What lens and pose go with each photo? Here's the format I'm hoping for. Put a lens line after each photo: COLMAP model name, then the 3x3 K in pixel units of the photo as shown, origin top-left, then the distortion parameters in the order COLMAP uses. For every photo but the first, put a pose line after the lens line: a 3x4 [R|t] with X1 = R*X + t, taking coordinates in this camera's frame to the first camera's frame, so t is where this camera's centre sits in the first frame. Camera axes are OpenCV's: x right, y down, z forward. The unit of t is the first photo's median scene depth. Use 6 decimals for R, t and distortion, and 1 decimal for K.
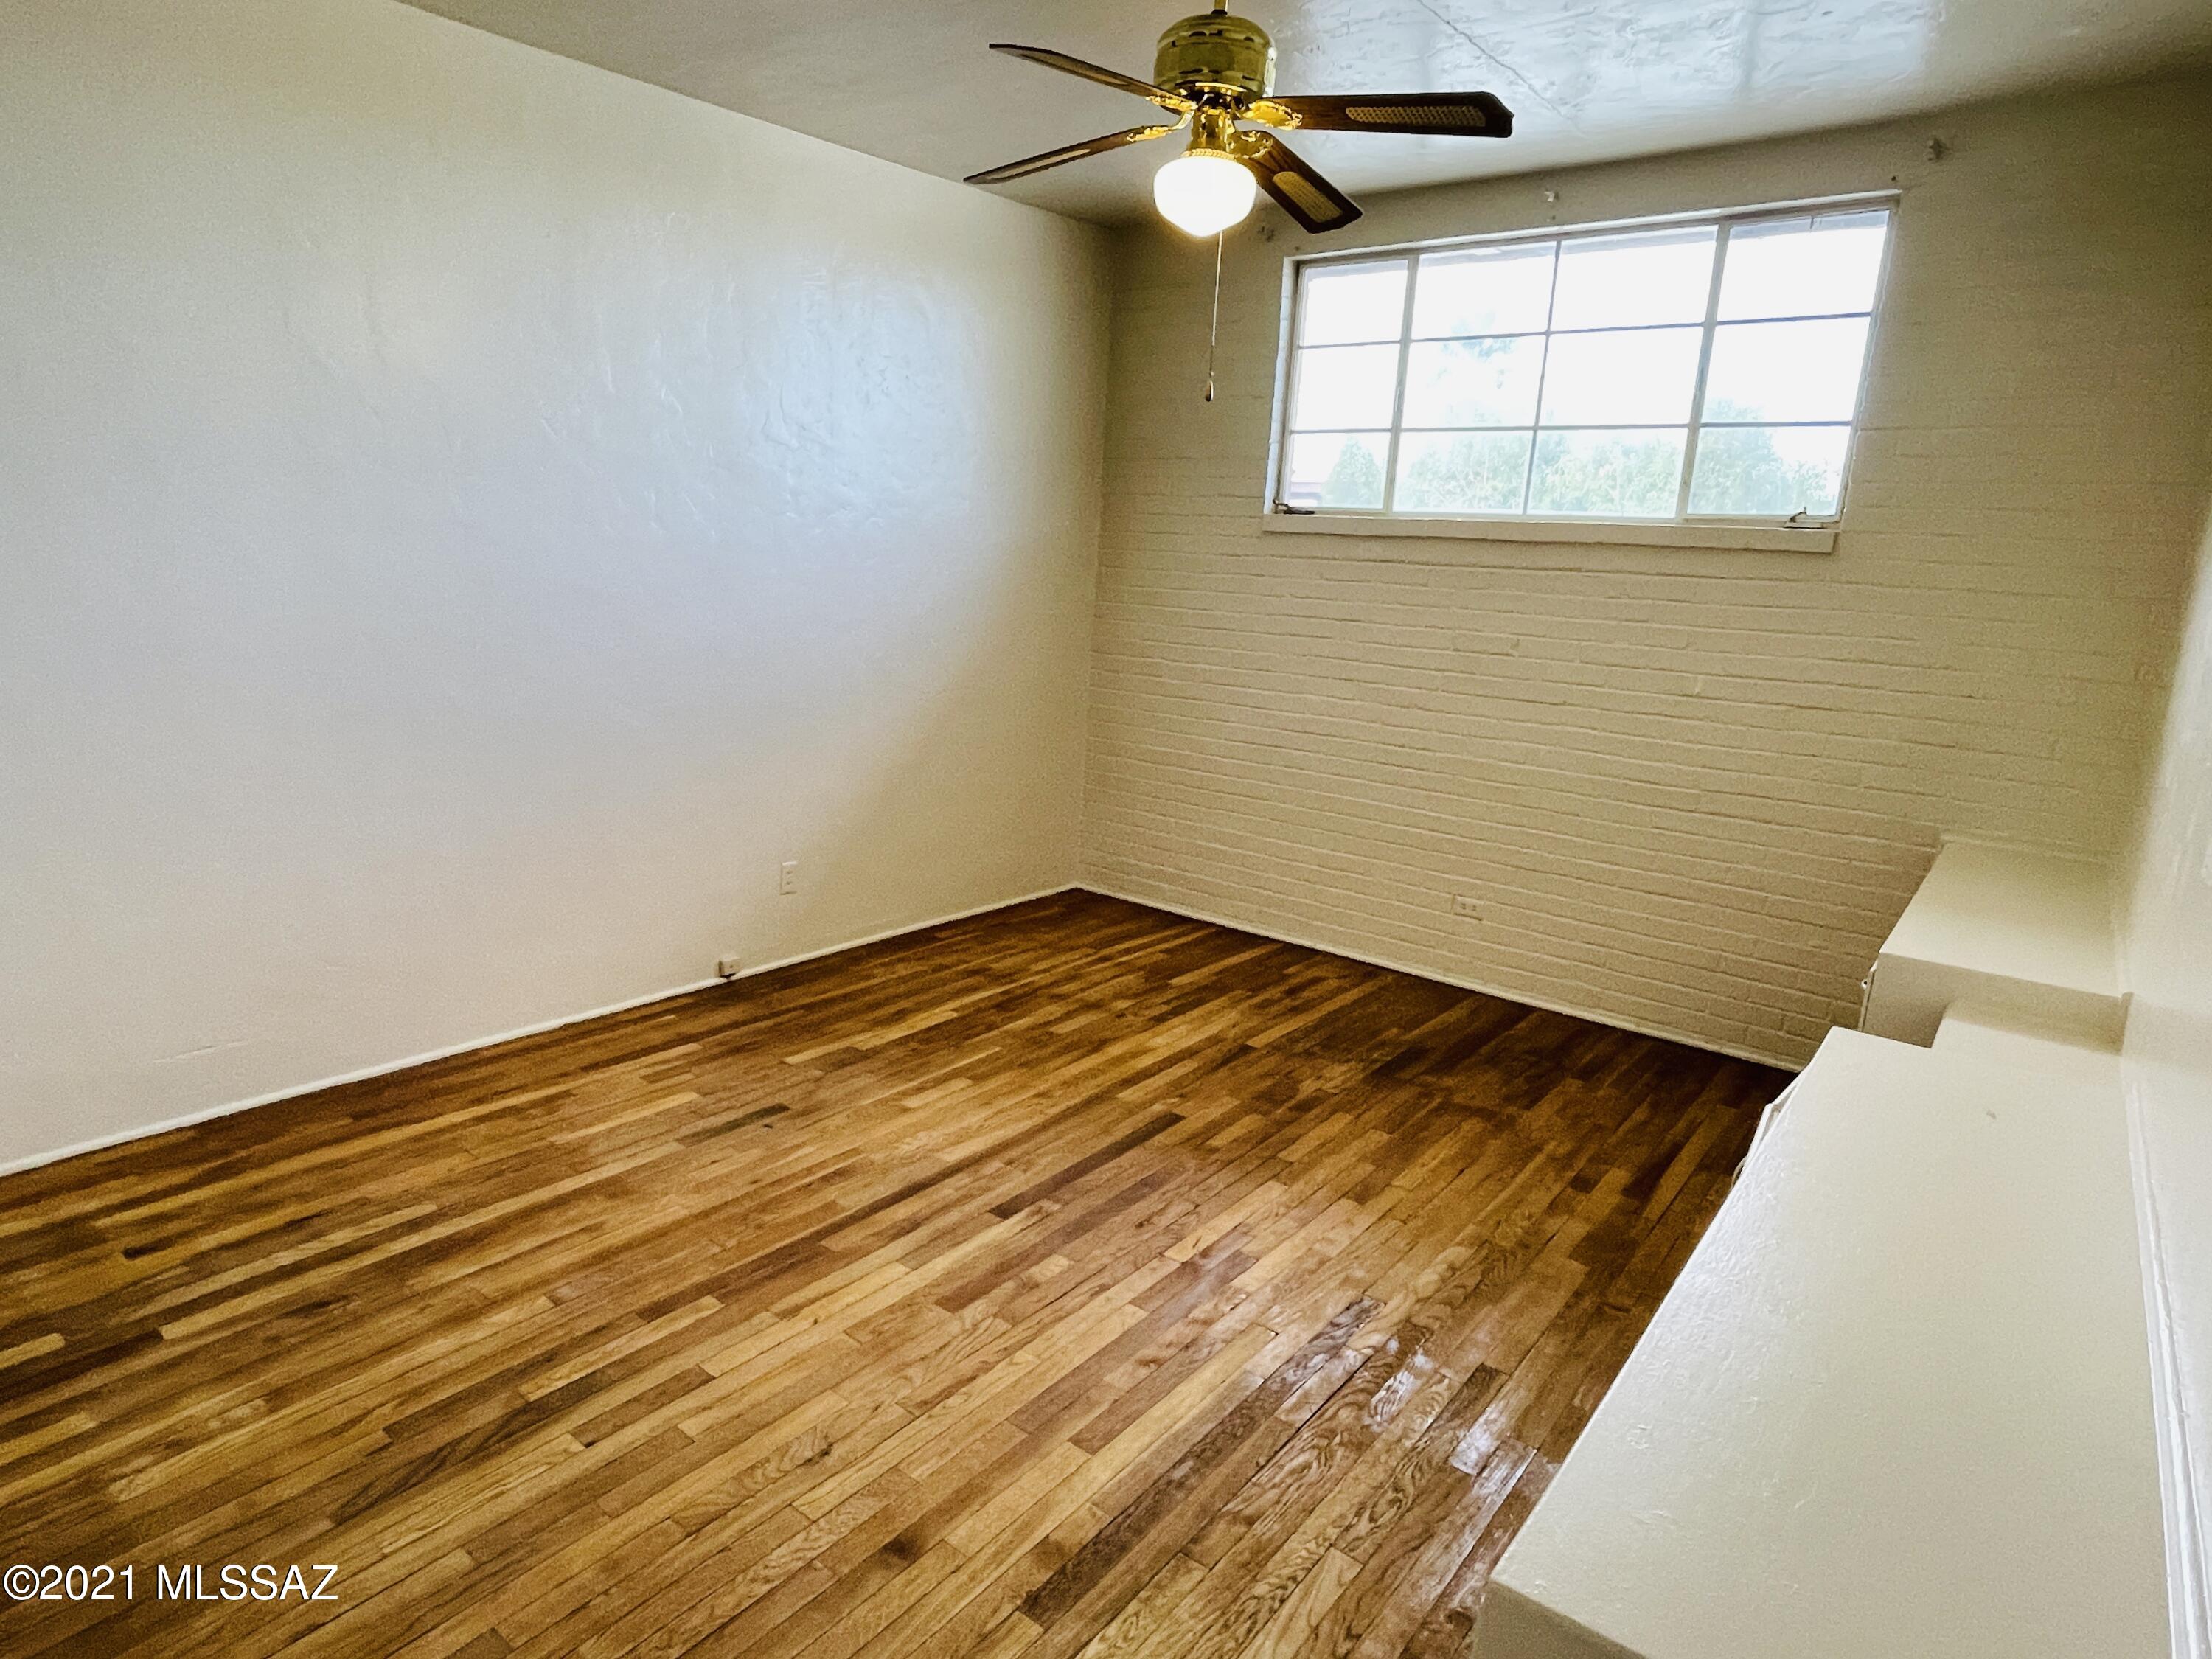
lens RADIAL K [[1244.9, 0, 1084.4], [0, 1244.9, 843.0], [0, 0, 1]] dist [-0.003844, -0.003084]
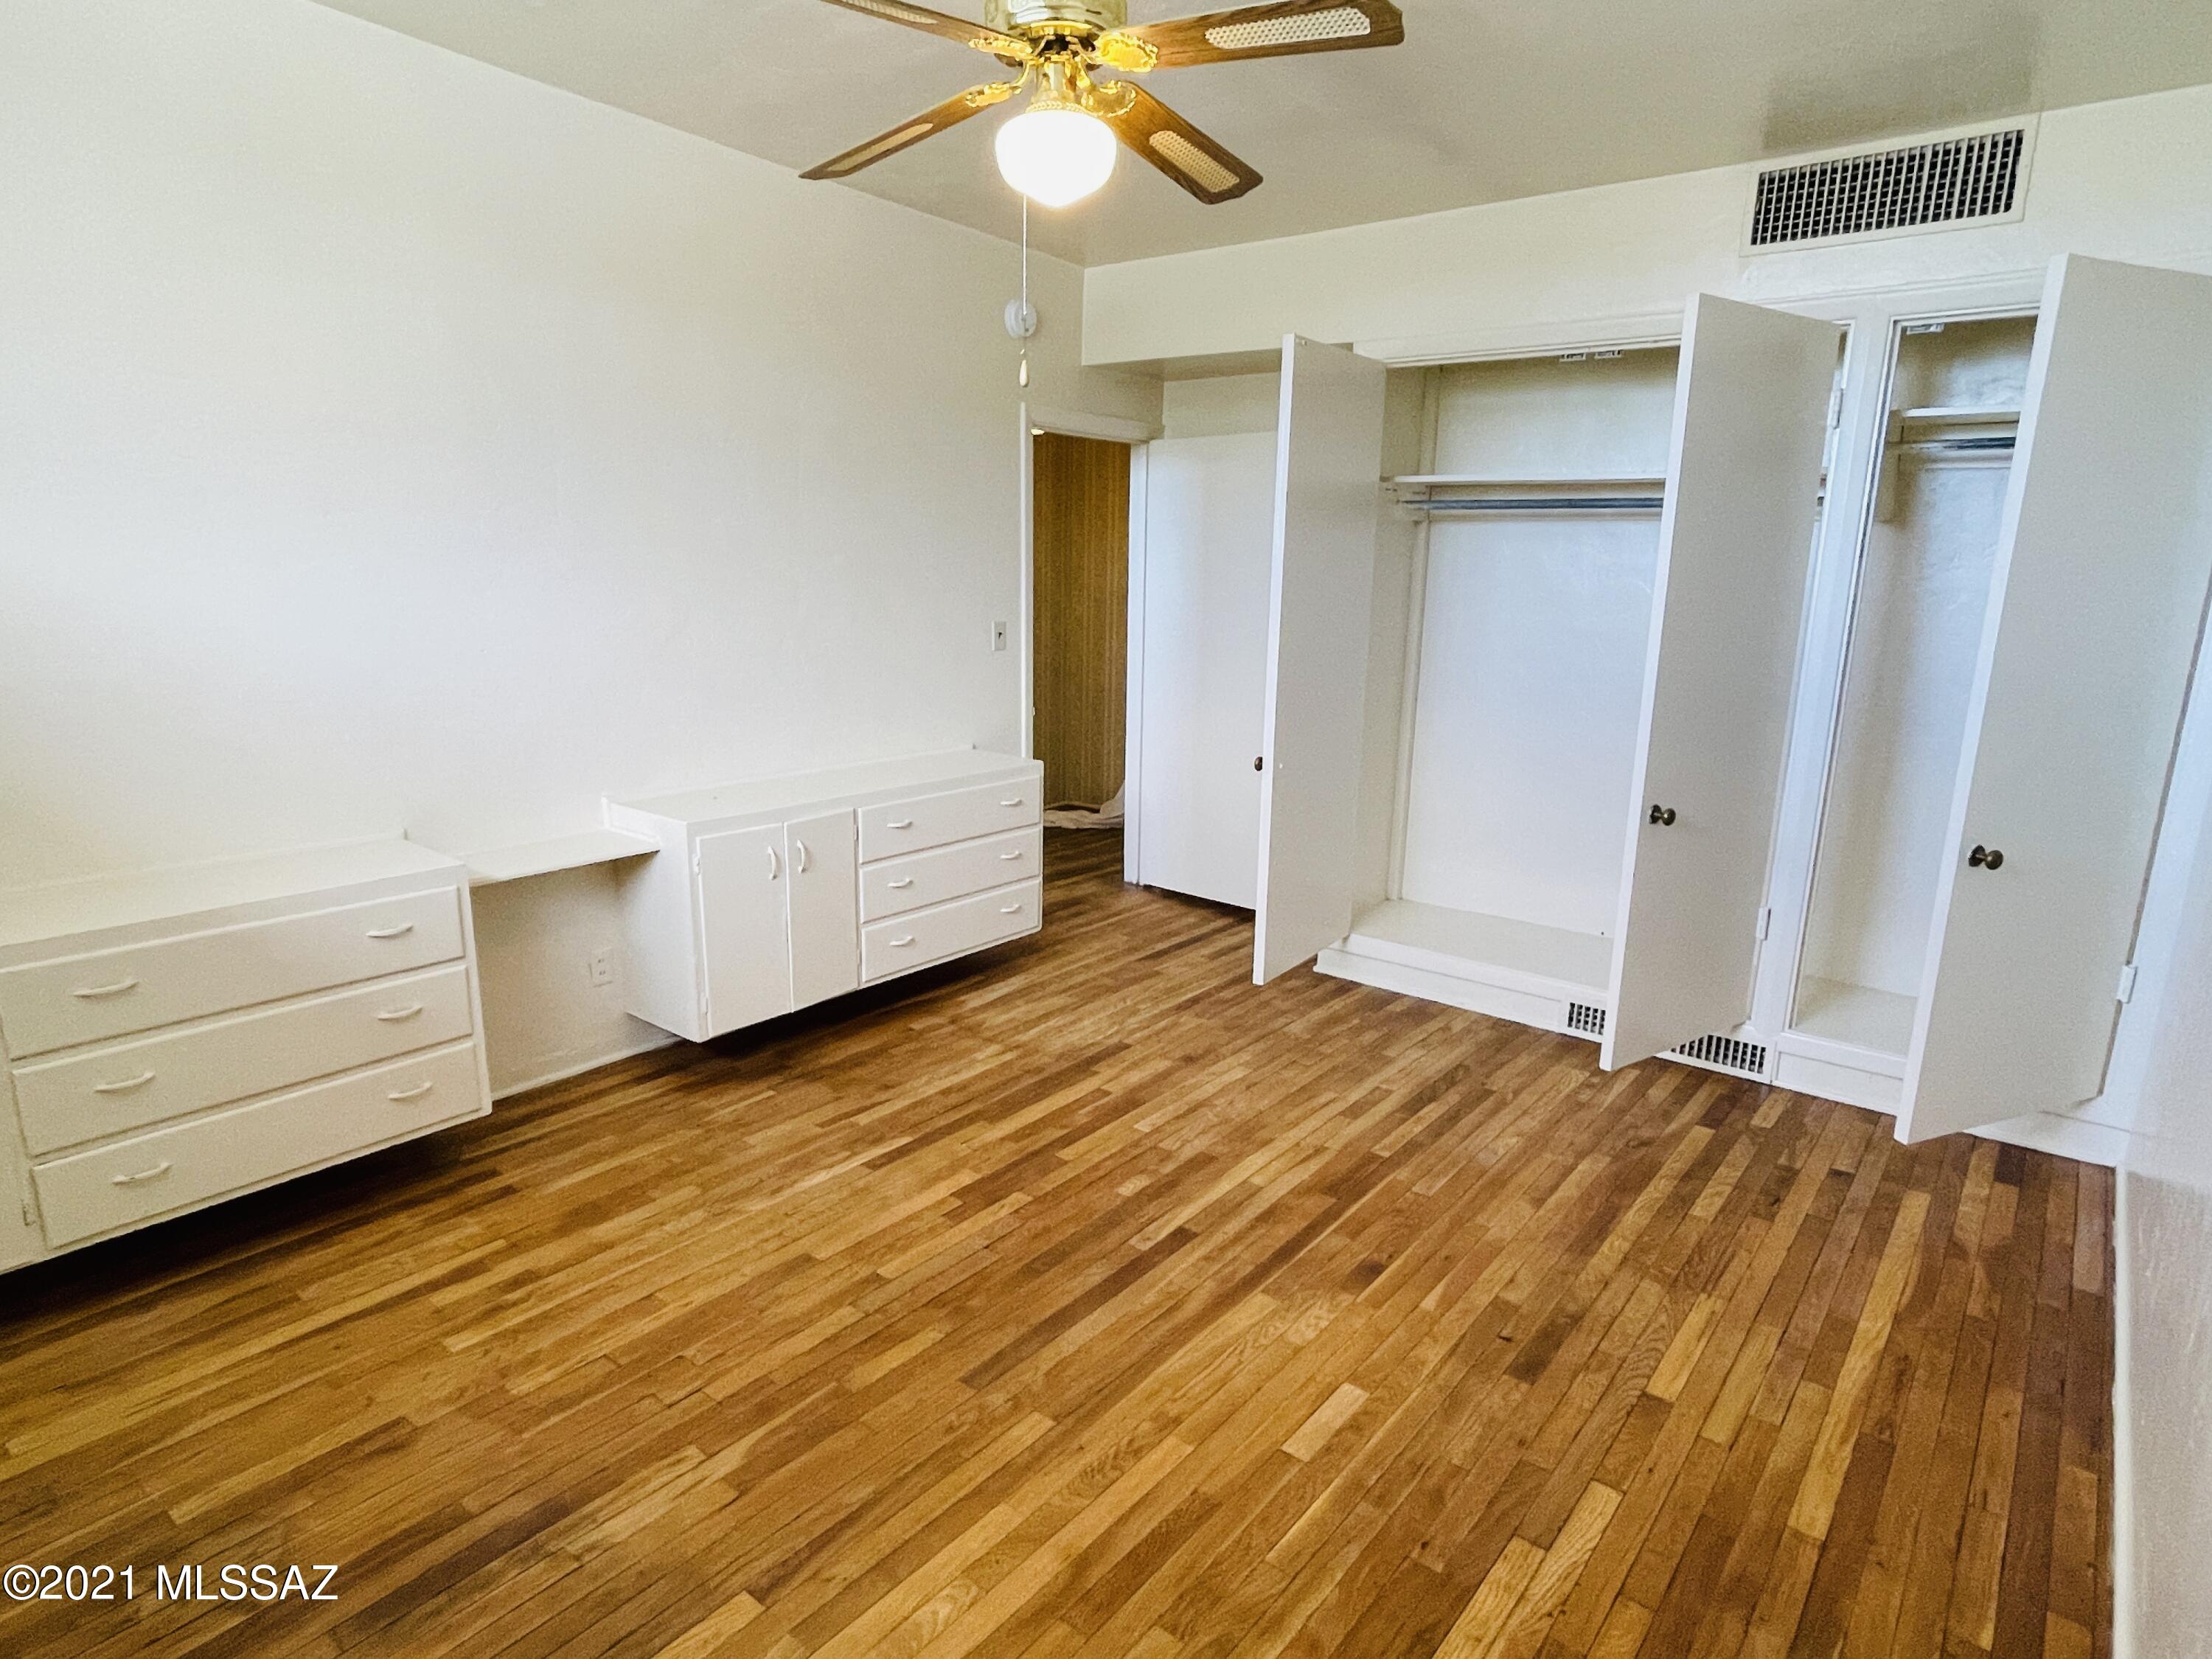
lens RADIAL K [[1244.9, 0, 1084.4], [0, 1244.9, 843.0], [0, 0, 1]] dist [-0.003844, -0.003084]
pose [[-0.997399, -0.072052, -0.002007, 0.033257], [-0.065639, 0.896419, 0.438321, -0.349707], [-0.029783, 0.437313, -0.898816, 1.446764]]
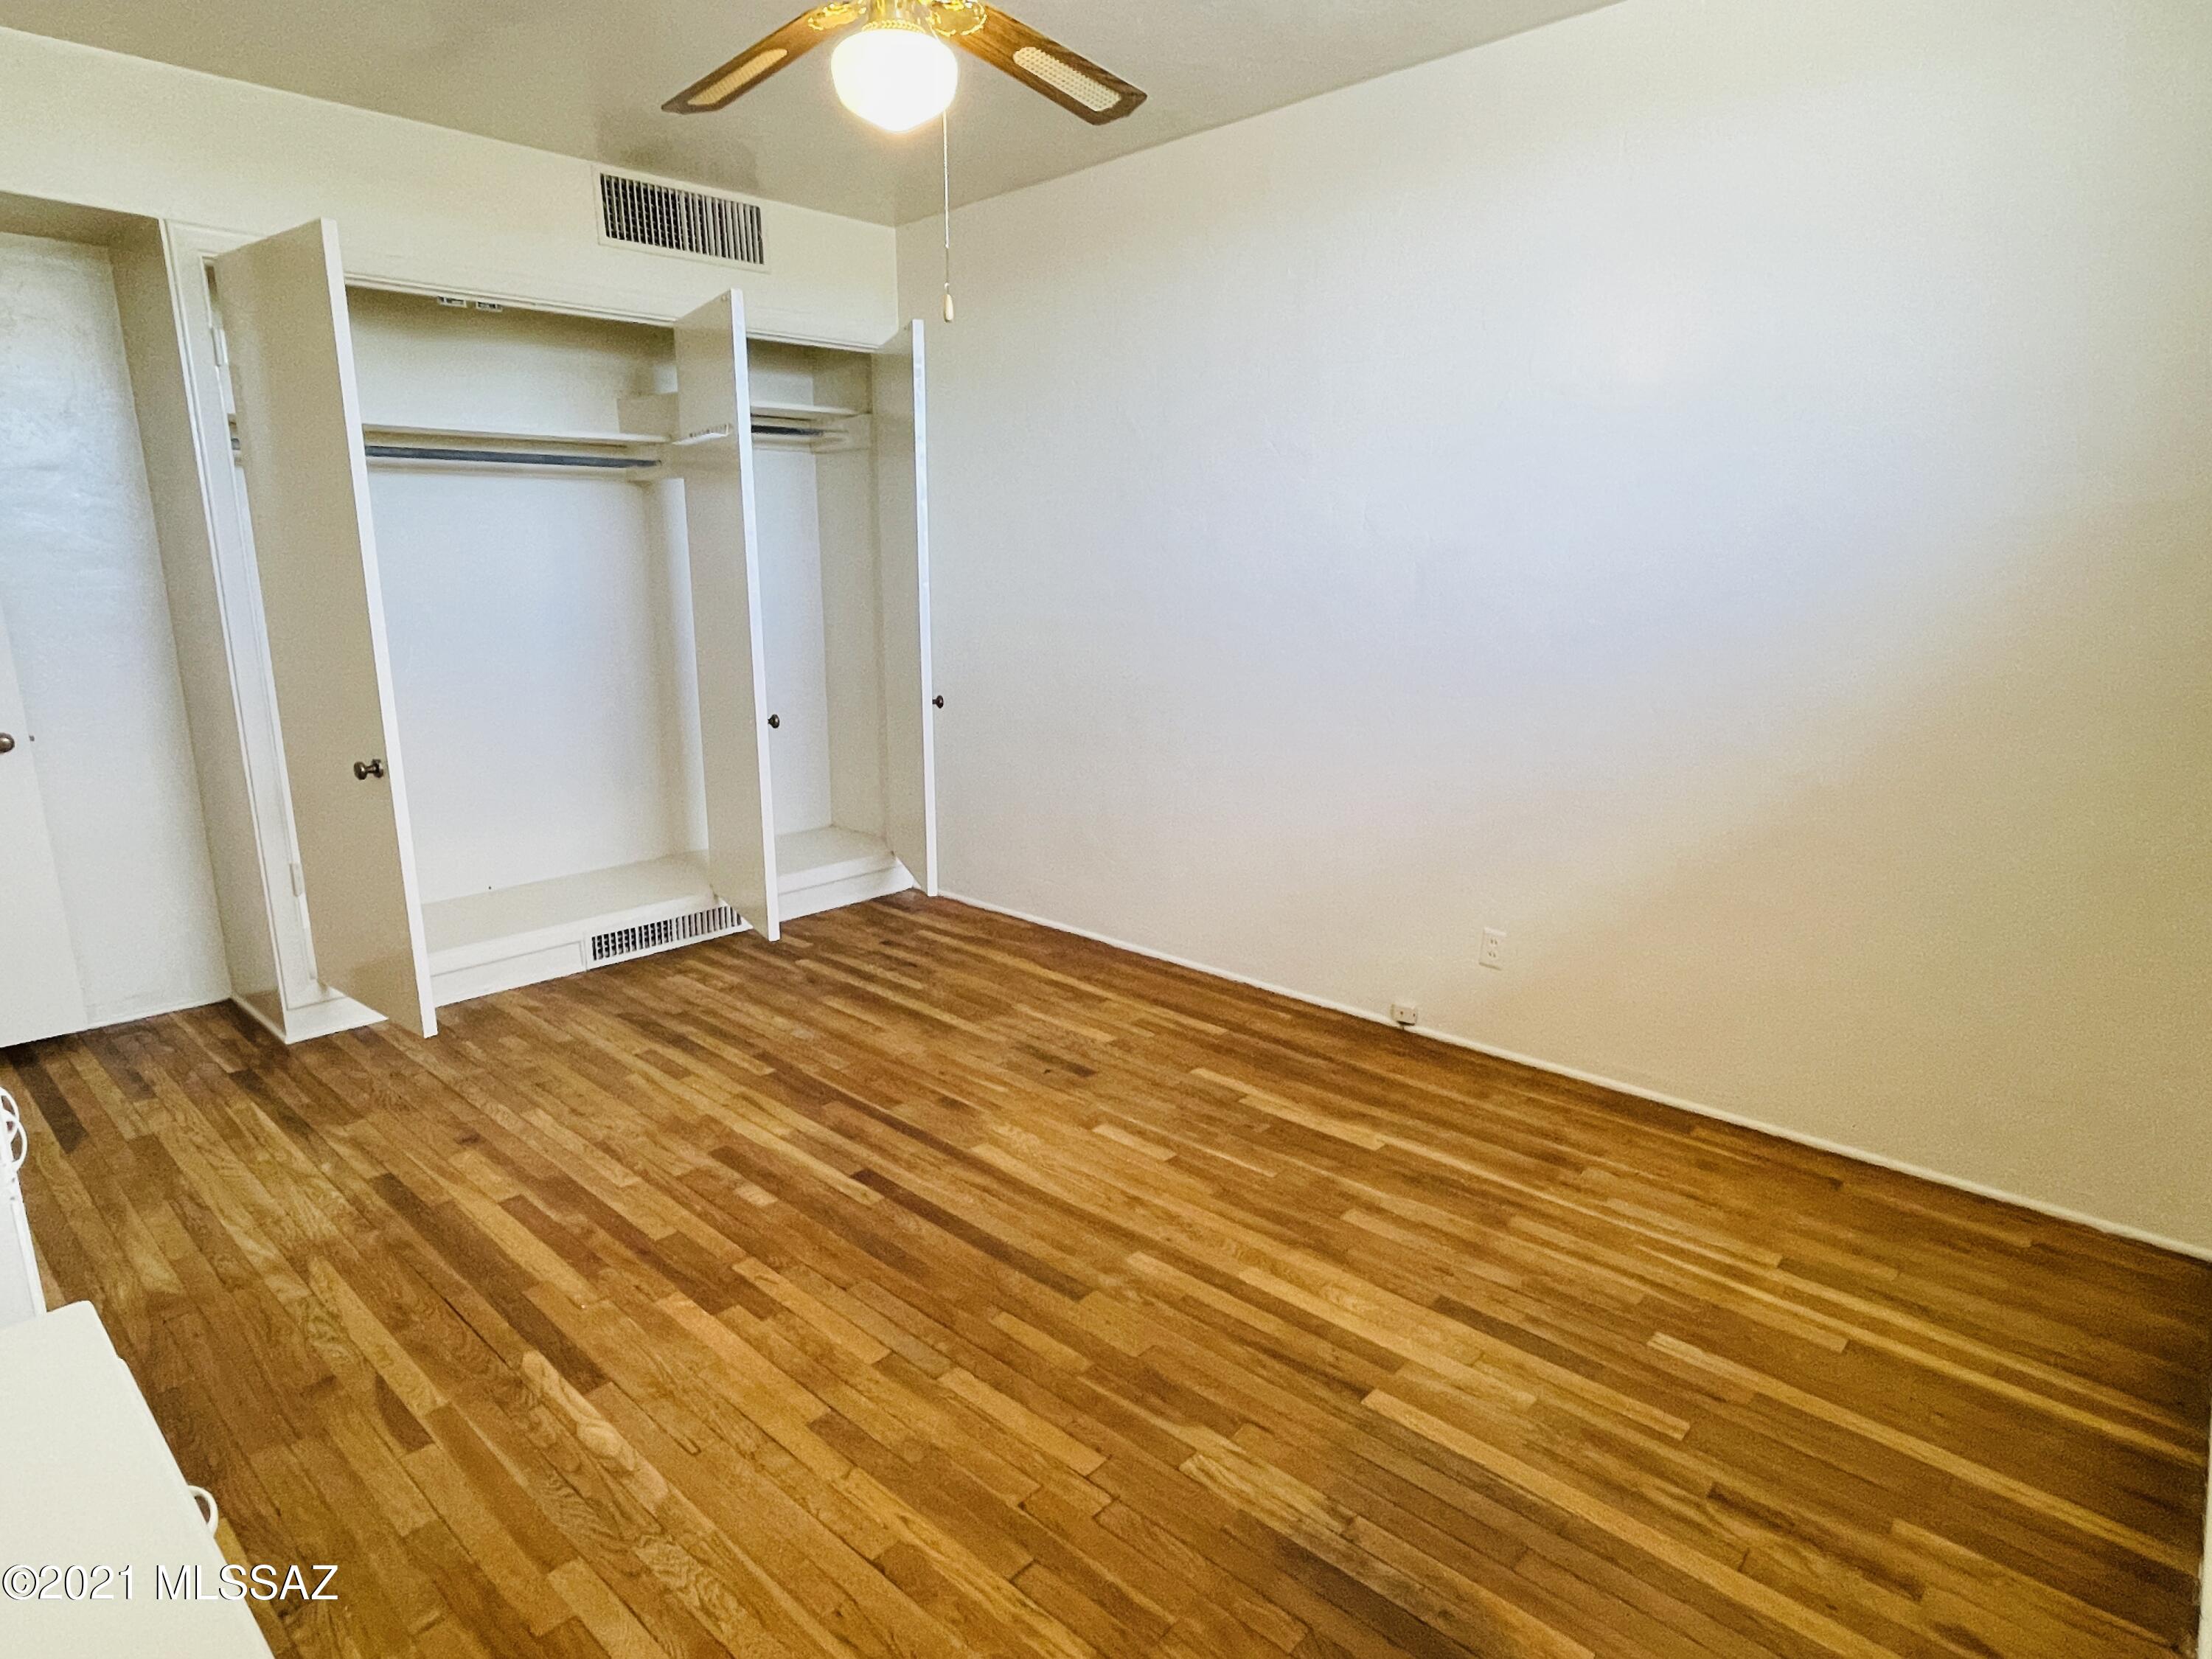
lens RADIAL K [[1244.9, 0, 1084.4], [0, 1244.9, 843.0], [0, 0, 1]] dist [-0.003844, -0.003084]
pose [[-0.073731, 0.180230, -0.980857, 0.719370], [-0.229183, 0.954149, 0.192550, -0.168527], [0.970587, 0.238992, -0.029045, 0.930052]]
